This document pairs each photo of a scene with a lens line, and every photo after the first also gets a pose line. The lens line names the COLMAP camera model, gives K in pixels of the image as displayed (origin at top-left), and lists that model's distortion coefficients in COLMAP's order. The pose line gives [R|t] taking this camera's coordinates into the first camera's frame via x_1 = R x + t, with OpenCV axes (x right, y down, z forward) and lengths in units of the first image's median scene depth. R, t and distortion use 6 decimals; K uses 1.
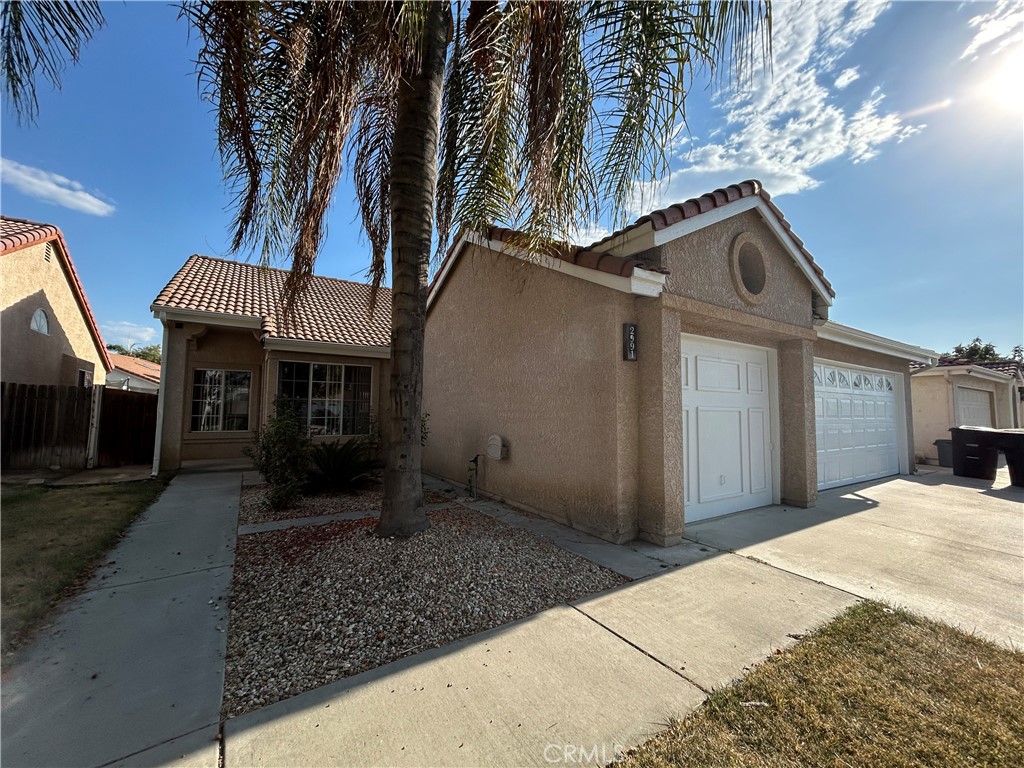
lens RADIAL K [[412.1, 0, 512.0], [0, 412.1, 384.0], [0, 0, 1]] dist [0.023743, -0.000022]
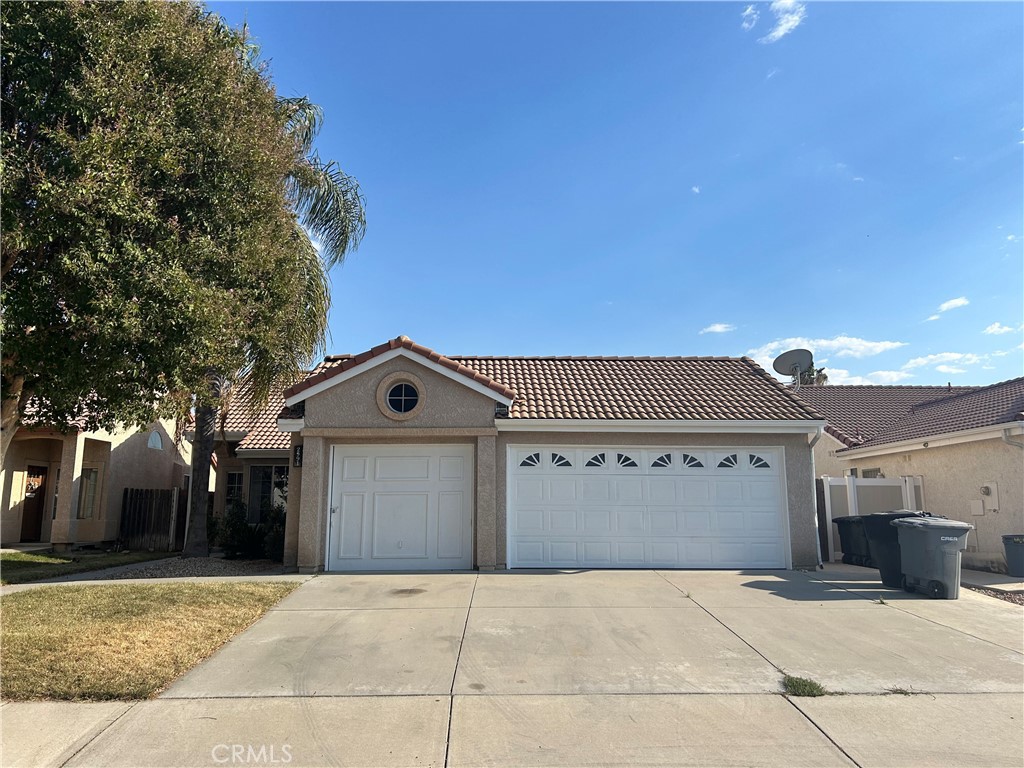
lens RADIAL K [[773.6, 0, 512.0], [0, 773.6, 384.0], [0, 0, 1]] dist [0.000810, -0.000014]
pose [[0.864096, -0.093555, -0.494557, 1.297129], [0.040075, 0.992242, -0.117682, 0.008217], [0.501730, 0.081870, 0.861141, -0.654007]]
